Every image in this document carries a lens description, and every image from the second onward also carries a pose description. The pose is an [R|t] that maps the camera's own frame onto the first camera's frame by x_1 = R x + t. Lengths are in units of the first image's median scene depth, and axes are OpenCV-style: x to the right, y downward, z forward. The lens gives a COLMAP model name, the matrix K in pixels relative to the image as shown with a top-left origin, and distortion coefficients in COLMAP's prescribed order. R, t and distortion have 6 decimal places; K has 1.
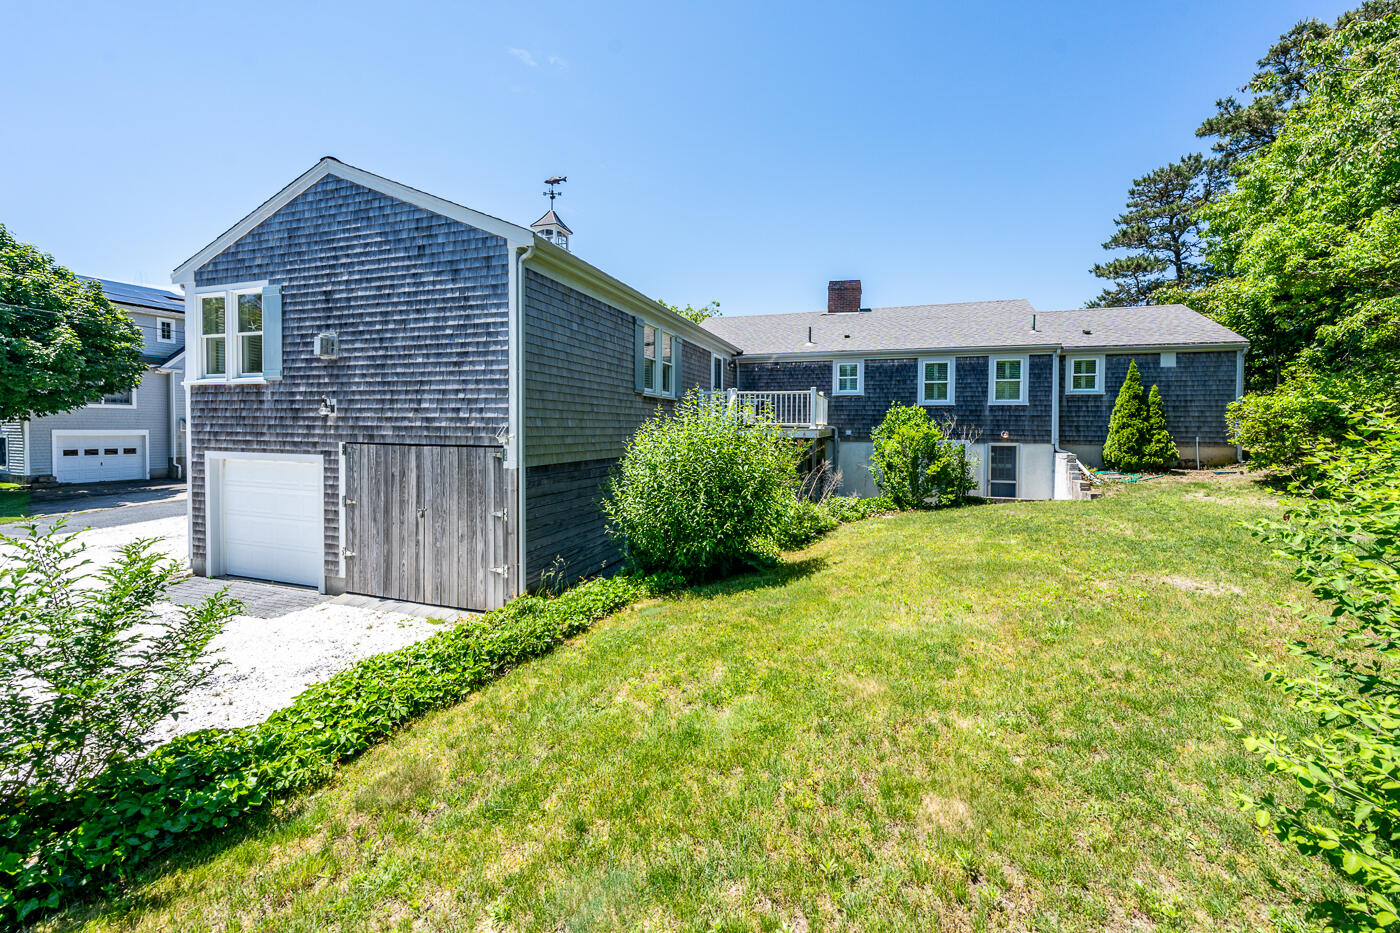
lens RADIAL K [[531.1, 0, 702.1], [0, 531.1, 428.9], [0, 0, 1]] dist [-0.000155, -0.000036]
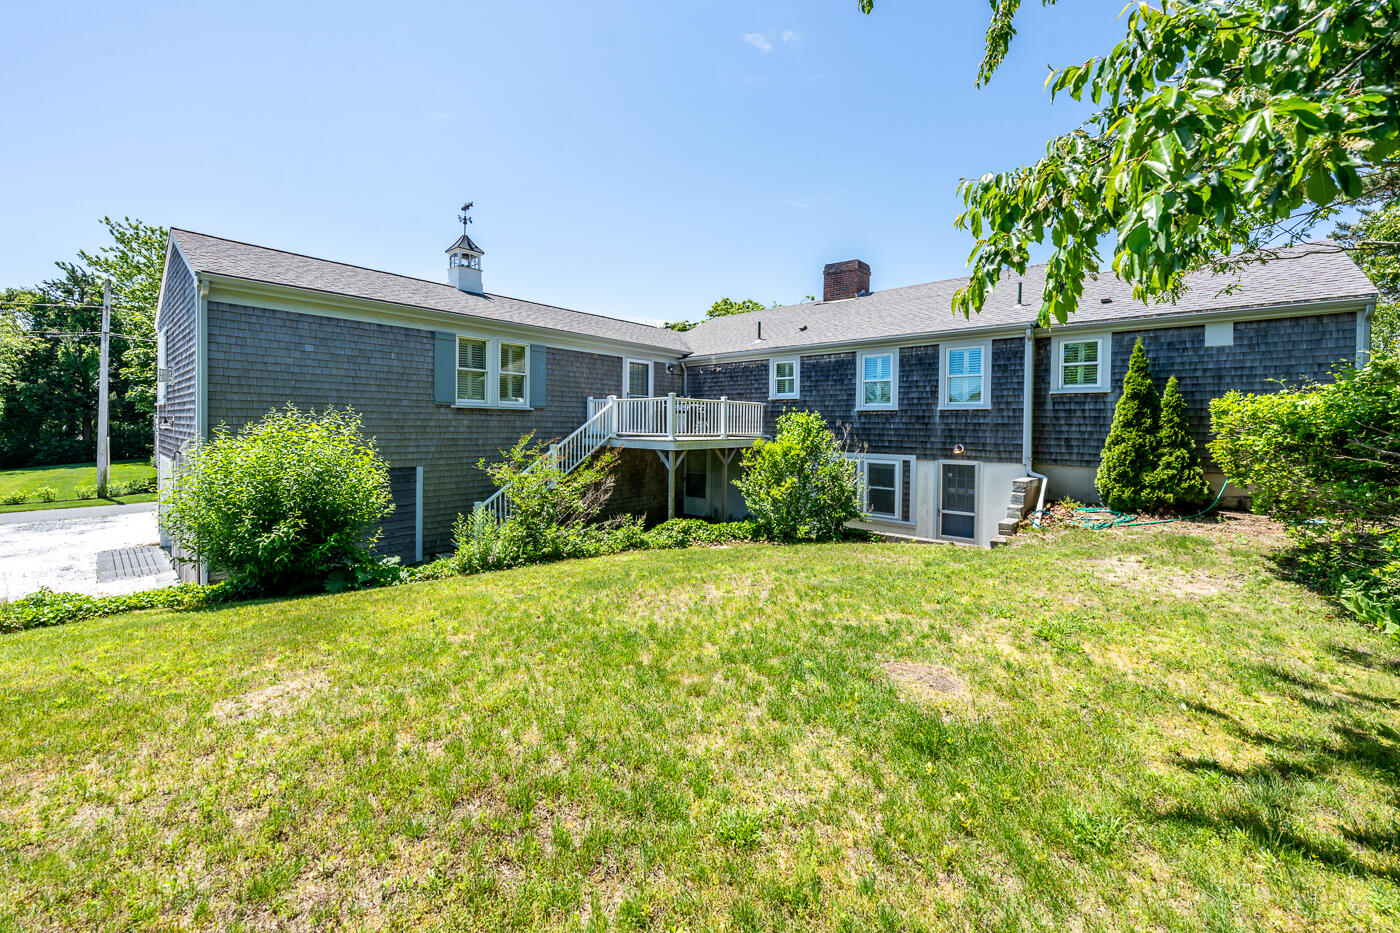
lens RADIAL K [[531.1, 0, 702.1], [0, 531.1, 428.9], [0, 0, 1]] dist [-0.000155, -0.000036]
pose [[0.918151, 0.003874, -0.396211, 0.542345], [-0.003889, 0.999992, 0.000763, -0.017083], [0.396211, 0.000840, 0.918159, 0.181756]]
